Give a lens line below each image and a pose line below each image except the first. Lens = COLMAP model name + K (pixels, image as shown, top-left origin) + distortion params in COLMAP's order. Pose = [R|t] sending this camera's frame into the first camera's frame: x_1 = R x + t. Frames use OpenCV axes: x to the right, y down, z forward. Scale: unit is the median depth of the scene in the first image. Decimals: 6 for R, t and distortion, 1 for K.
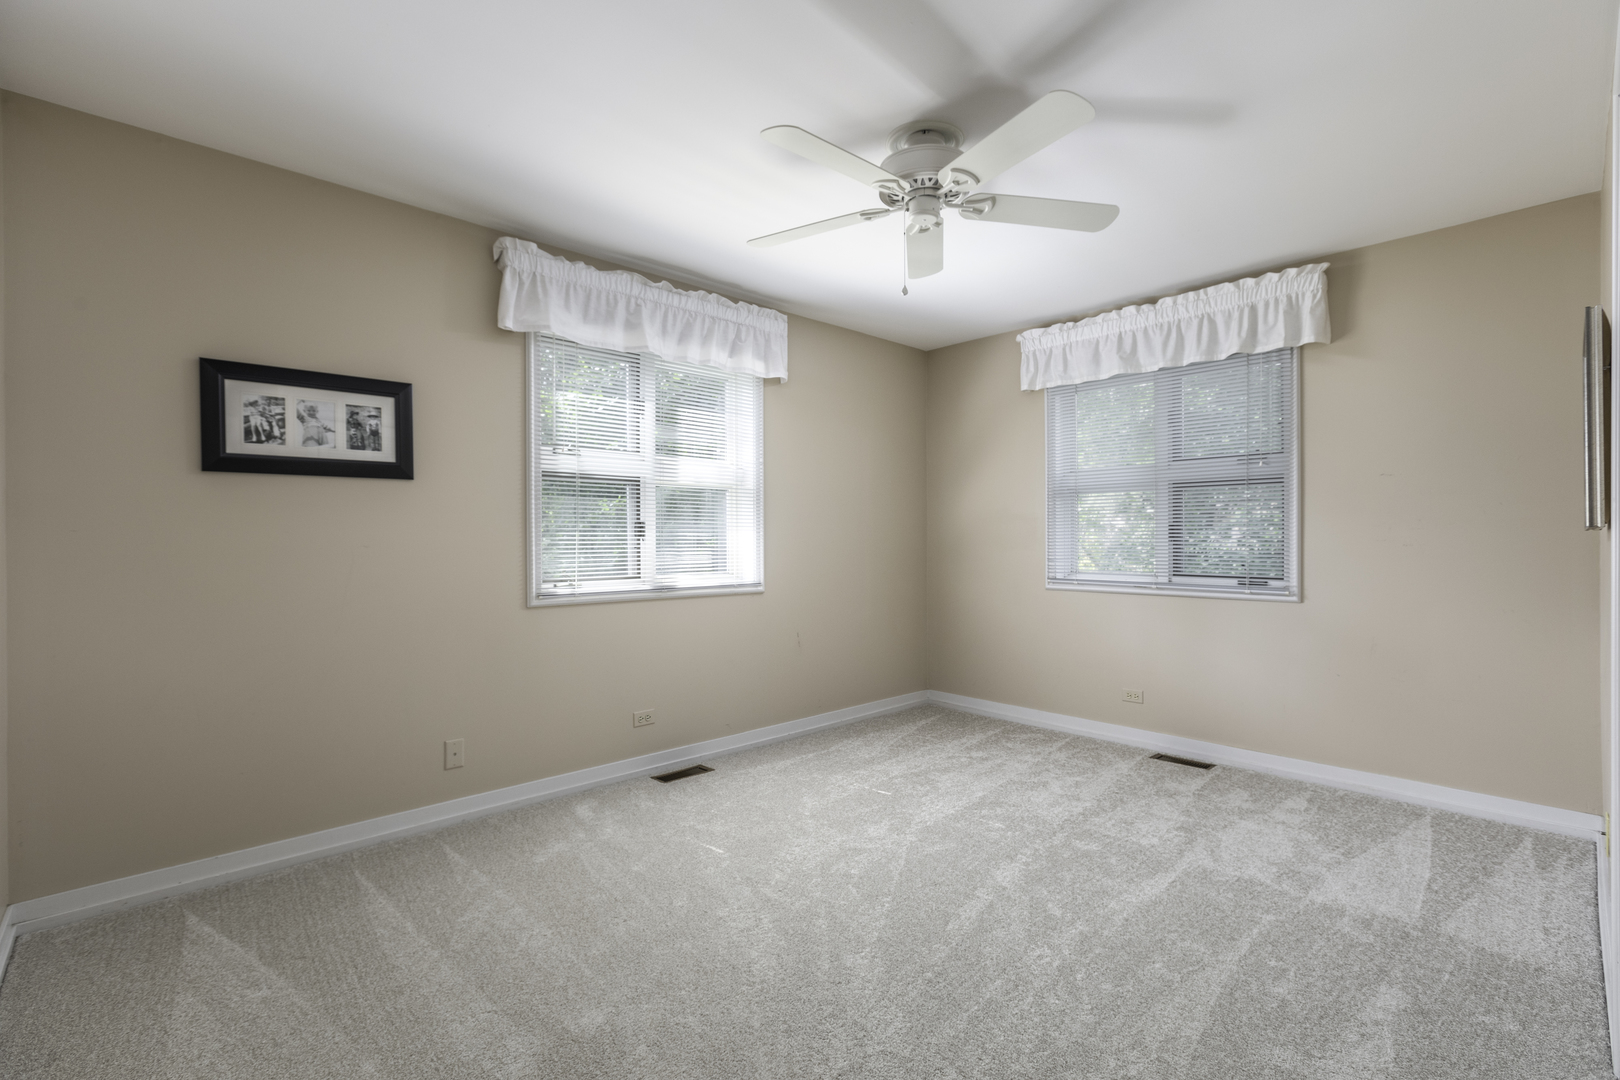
lens RADIAL K [[735.8, 0, 813.0], [0, 735.8, 534.9], [0, 0, 1]] dist [0.000801, 0.000226]
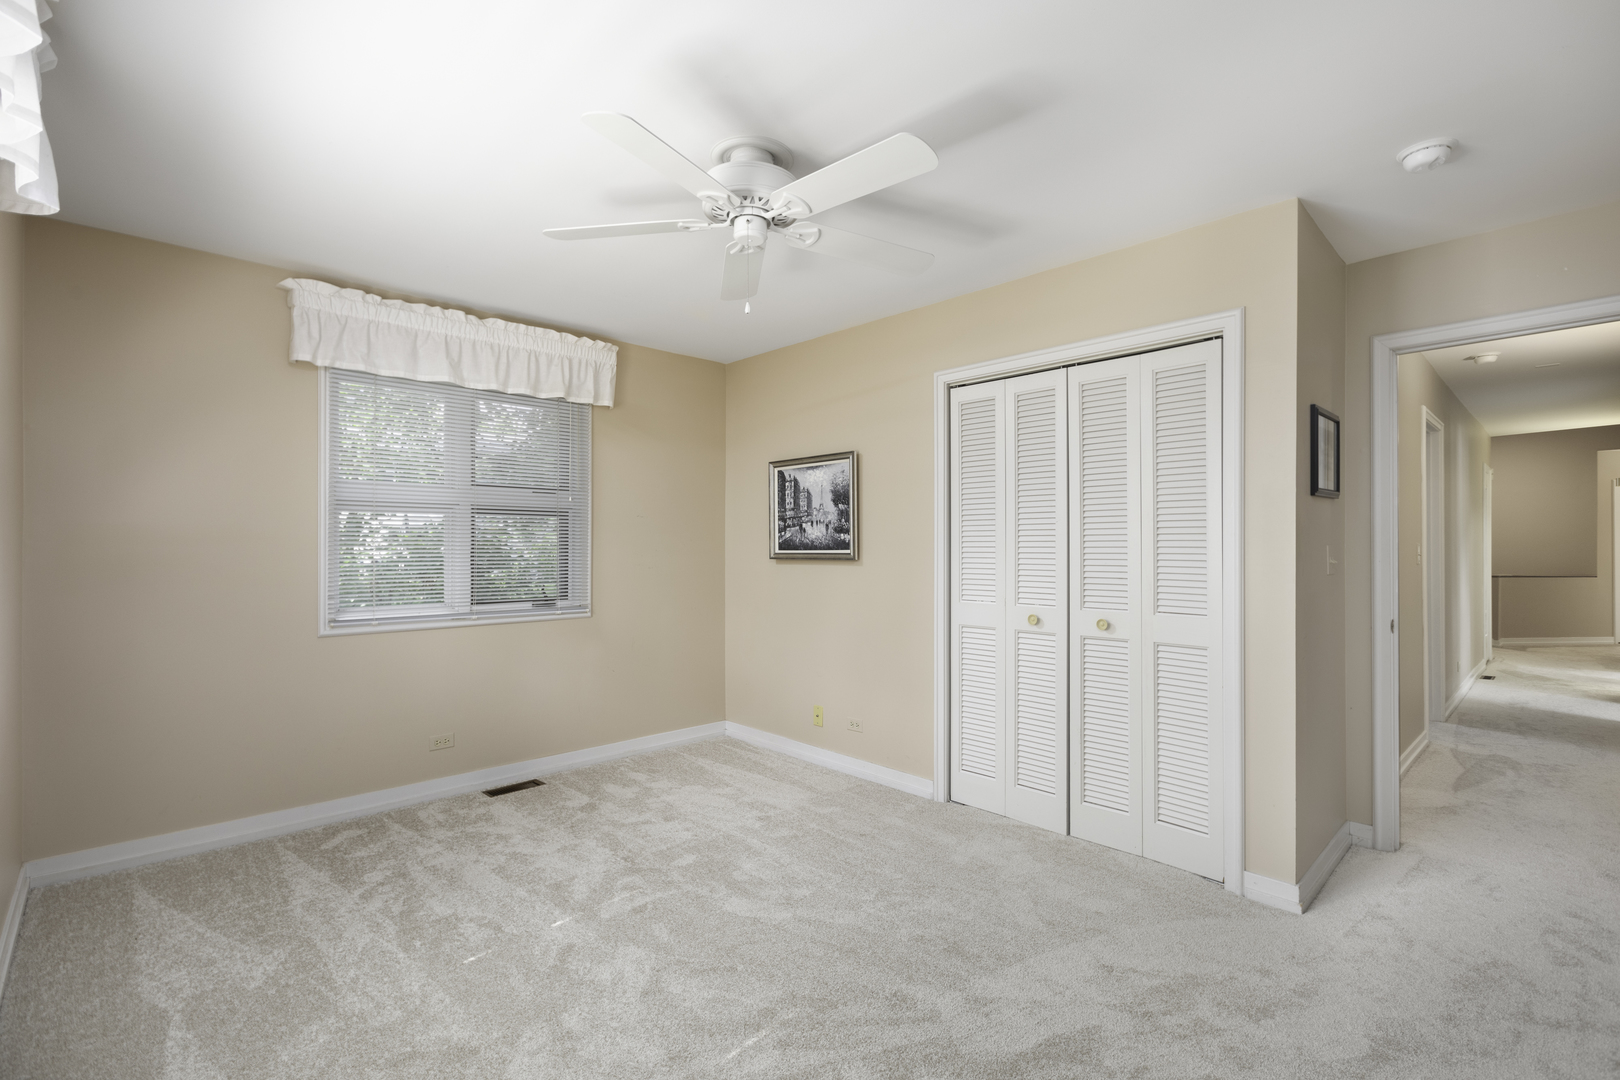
lens RADIAL K [[735.8, 0, 807.6], [0, 735.8, 541.3], [0, 0, 1]] dist [0.000801, 0.000226]
pose [[-0.016896, 0.011070, 0.999796, -0.519124], [-0.004671, 0.999927, -0.011150, -0.019346], [-0.999846, -0.004858, -0.016843, 0.629495]]
